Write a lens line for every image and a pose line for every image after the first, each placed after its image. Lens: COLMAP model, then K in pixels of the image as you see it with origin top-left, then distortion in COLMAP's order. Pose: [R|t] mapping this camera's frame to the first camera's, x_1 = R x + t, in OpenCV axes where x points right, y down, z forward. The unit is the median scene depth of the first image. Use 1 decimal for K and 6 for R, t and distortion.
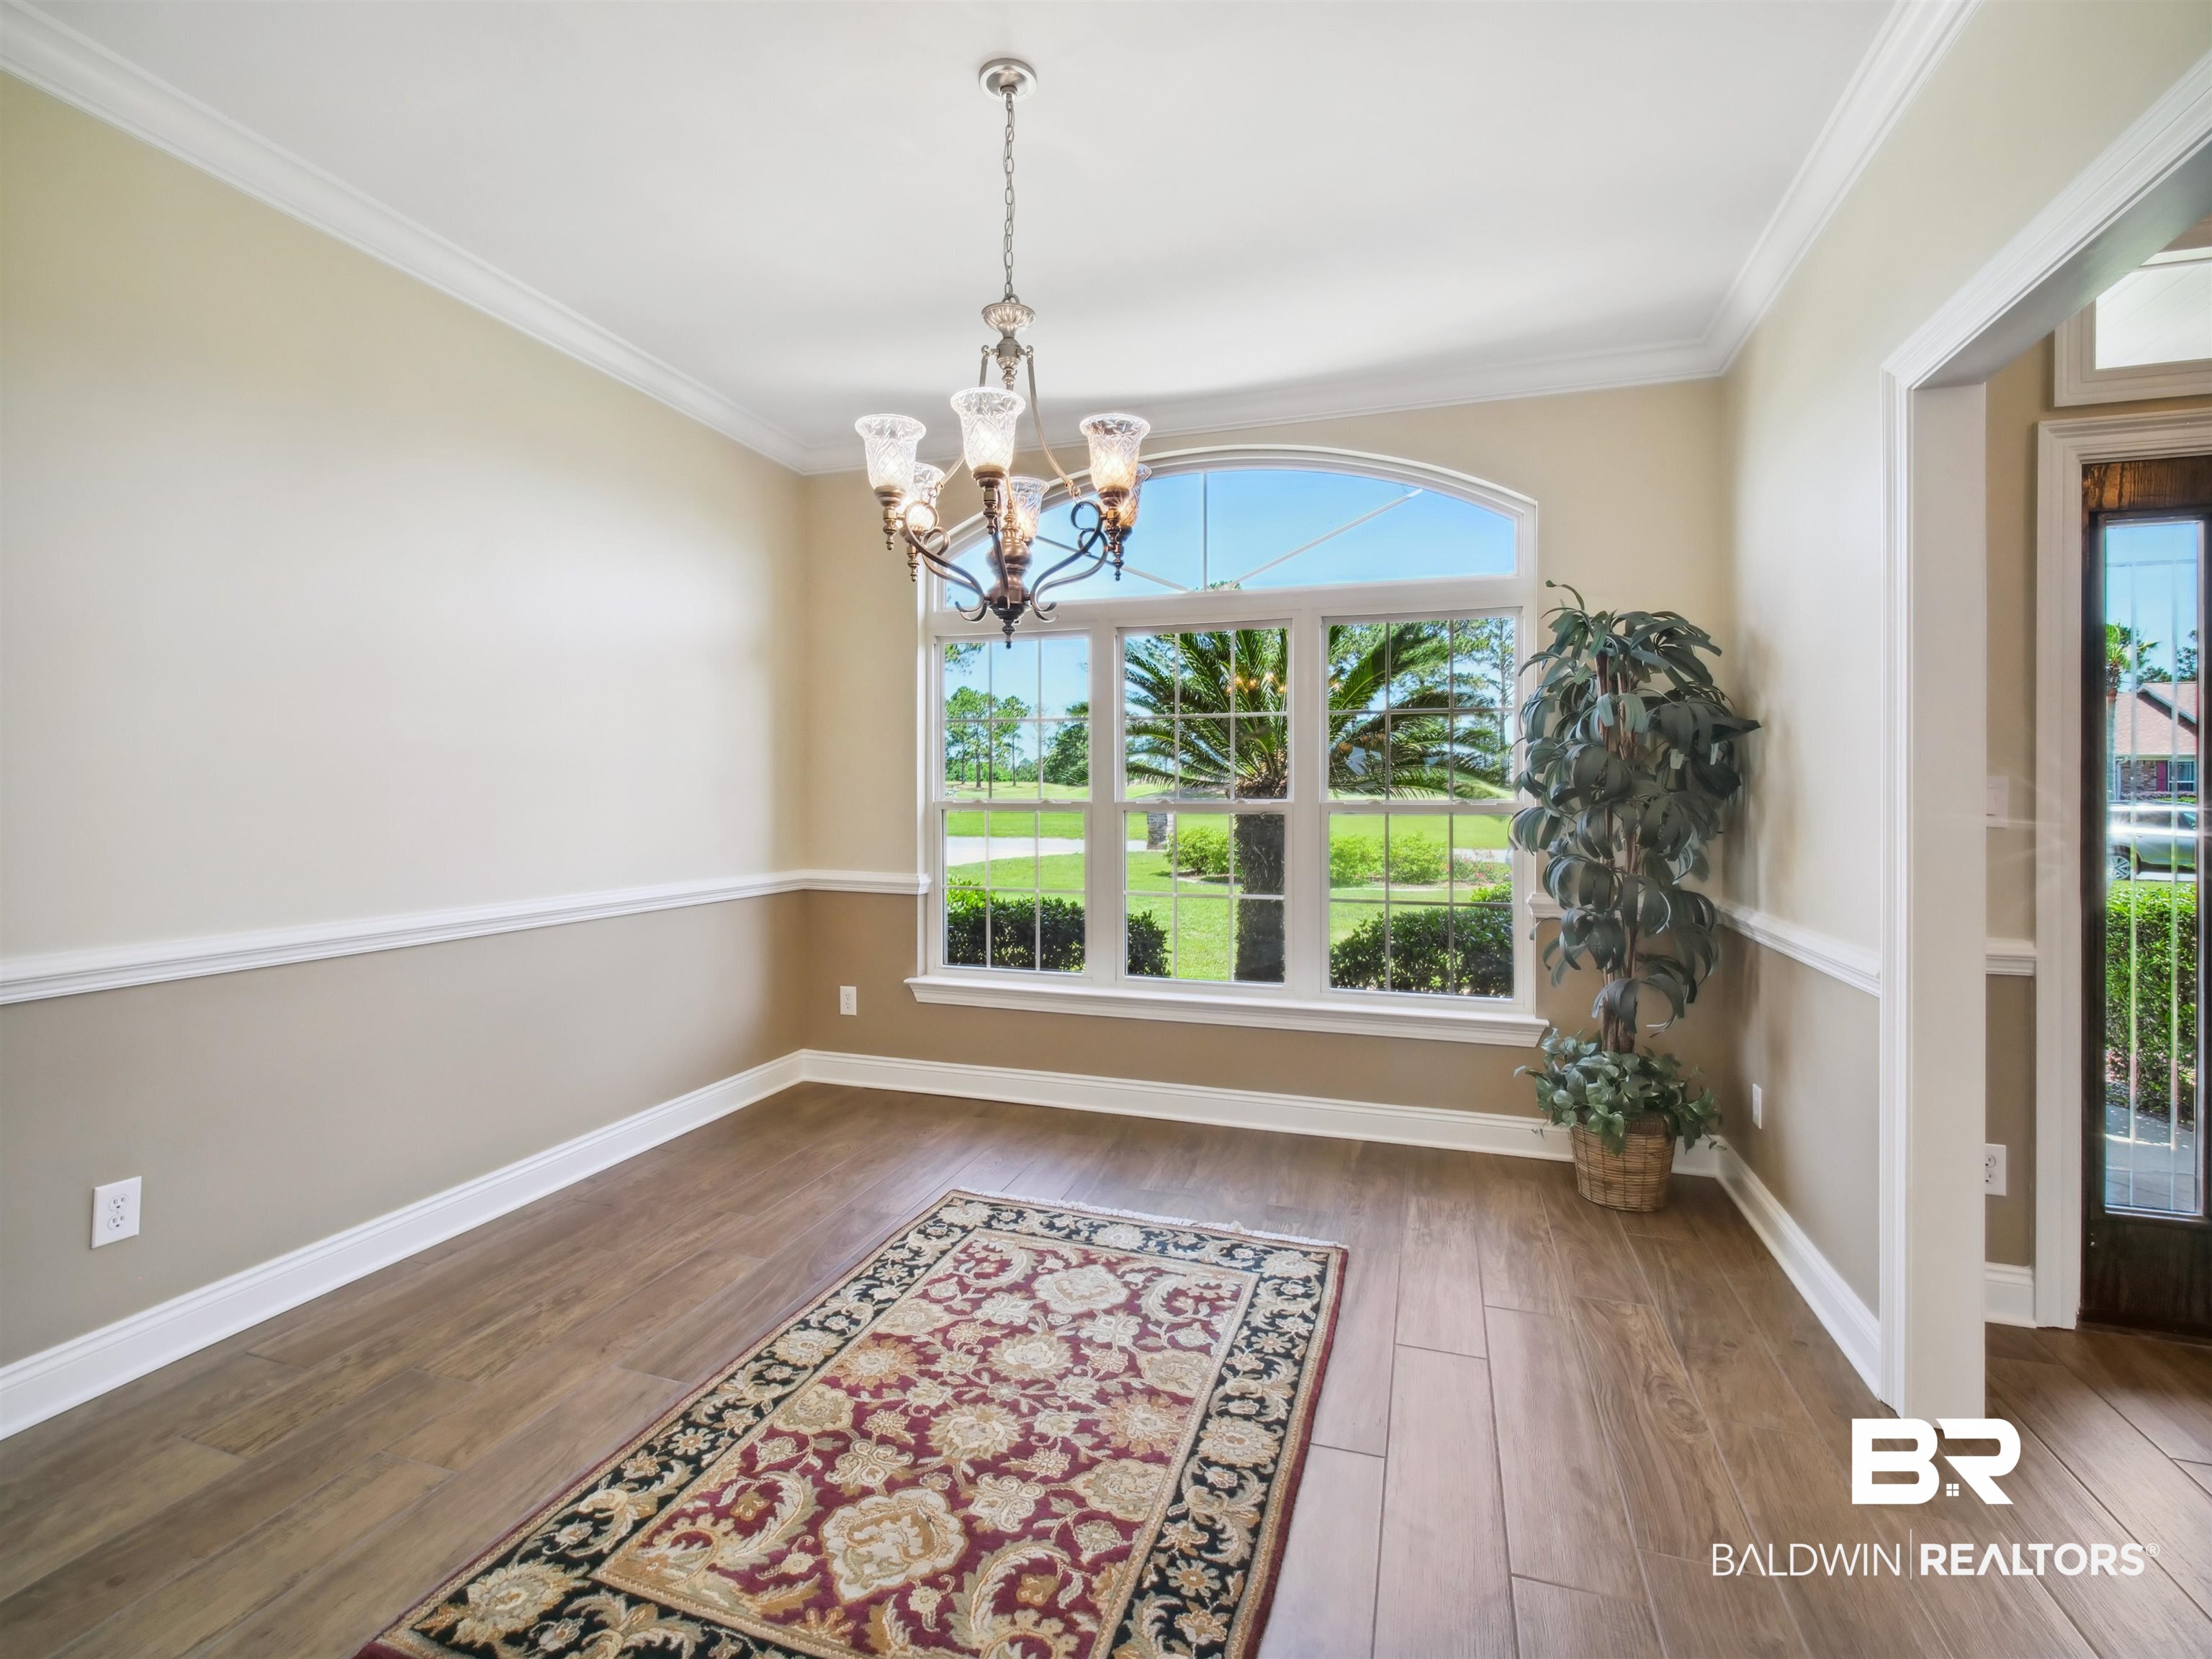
lens RADIAL K [[1018.0, 0, 1098.8], [0, 1018.0, 779.5], [0, 0, 1]] dist [-0.000406, -0.001135]
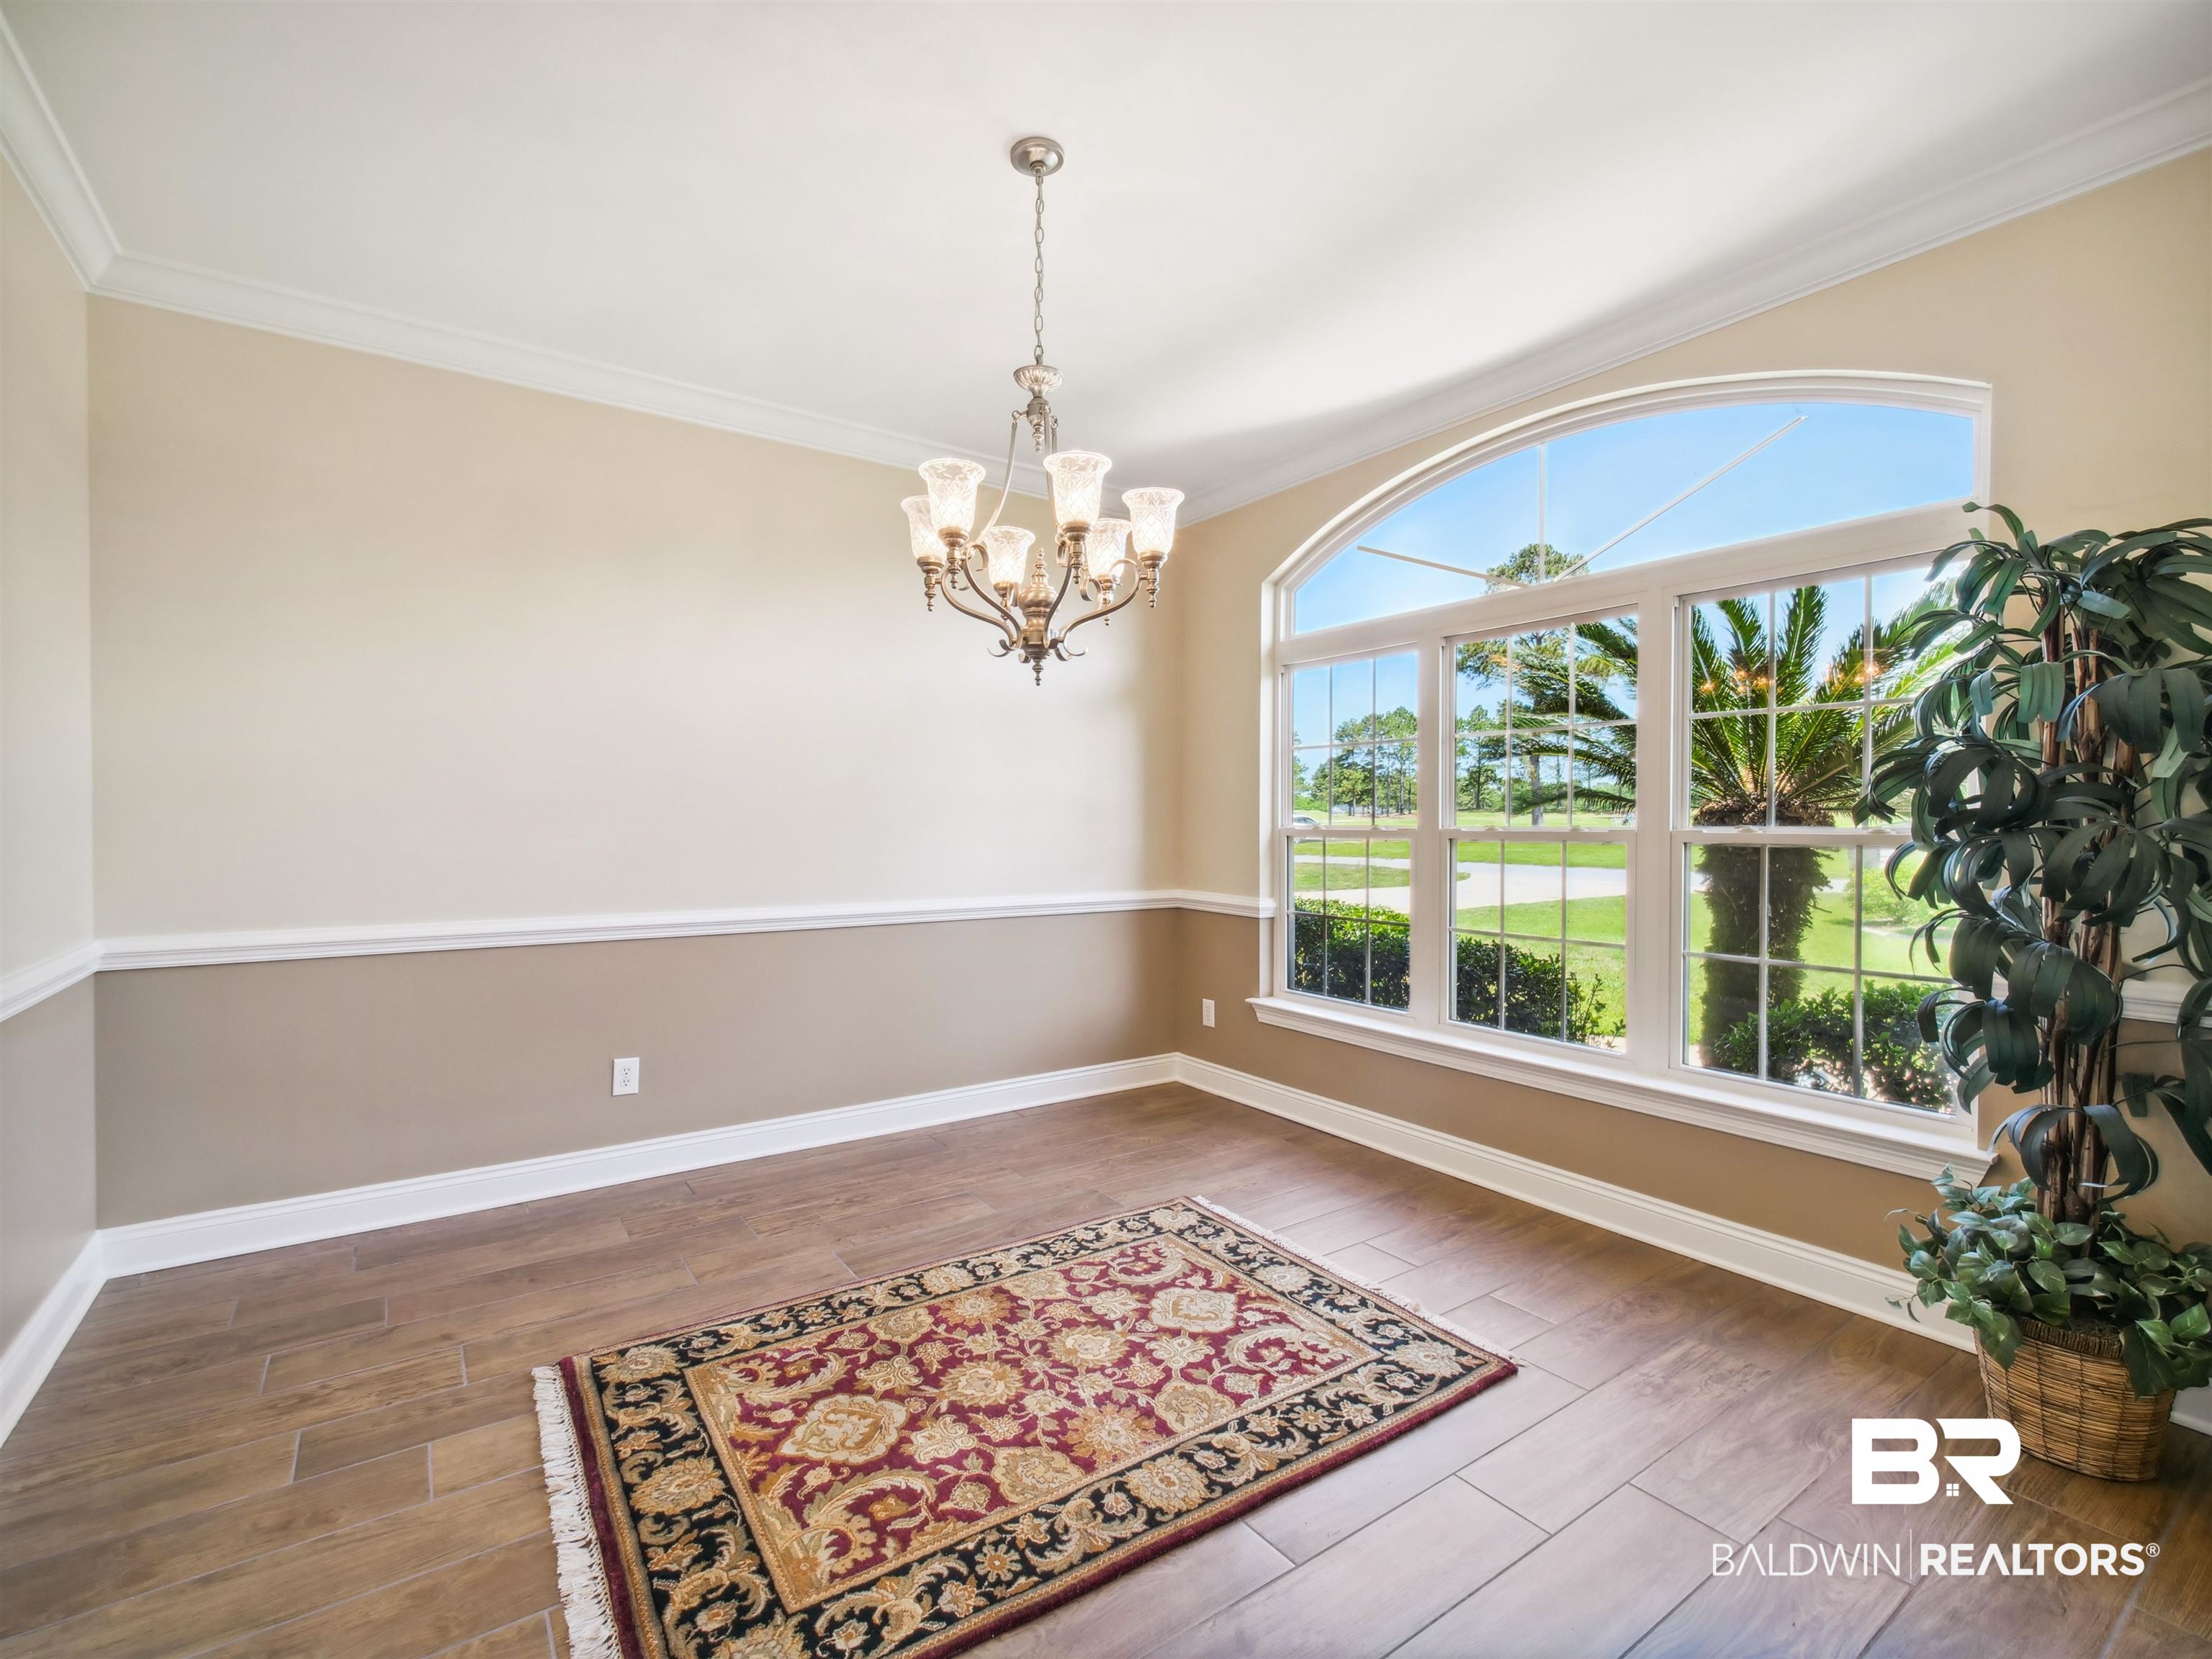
lens RADIAL K [[1004.2, 0, 1103.5], [0, 1004.2, 820.3], [0, 0, 1]] dist [0.001974, -0.001178]
pose [[0.793883, -0.000623, -0.608071, 0.575939], [0.008552, 0.999912, 0.010141, 0.004979], [0.608011, -0.013251, 0.793818, 0.177841]]
